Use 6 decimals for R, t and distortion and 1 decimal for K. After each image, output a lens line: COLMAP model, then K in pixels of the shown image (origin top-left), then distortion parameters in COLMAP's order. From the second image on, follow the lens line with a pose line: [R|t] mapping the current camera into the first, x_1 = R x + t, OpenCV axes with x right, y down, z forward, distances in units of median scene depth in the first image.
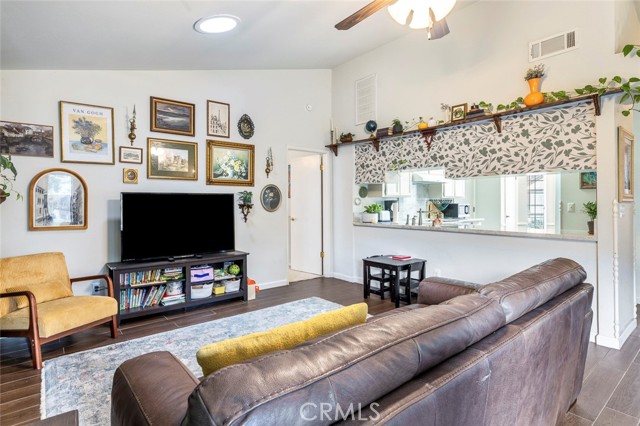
lens RADIAL K [[333.7, 0, 319.4], [0, 333.7, 204.4], [0, 0, 1]] dist [0.006243, -0.000047]
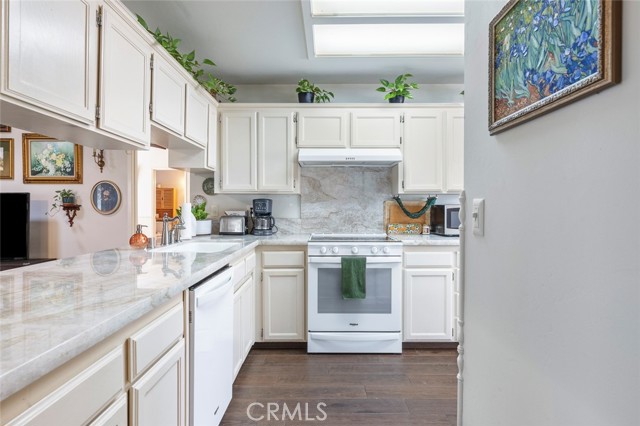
lens RADIAL K [[342.5, 0, 324.8], [0, 342.5, 207.6], [0, 0, 1]] dist [-0.002639, 0.003607]
pose [[0.775833, 0.003015, -0.630931, 0.916000], [-0.003473, 0.999994, 0.000508, 0.003206], [0.630929, 0.001797, 0.775839, 0.821791]]
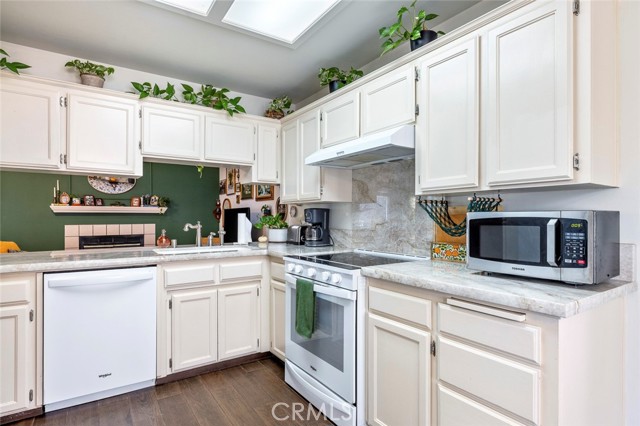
lens RADIAL K [[342.5, 0, 323.3], [0, 342.5, 217.4], [0, 0, 1]] dist [-0.002639, 0.003607]
pose [[-0.083988, 0.000884, -0.996466, 1.052109], [-0.004903, 0.999987, 0.001300, 0.003049], [0.996455, 0.004995, -0.083983, 1.434478]]
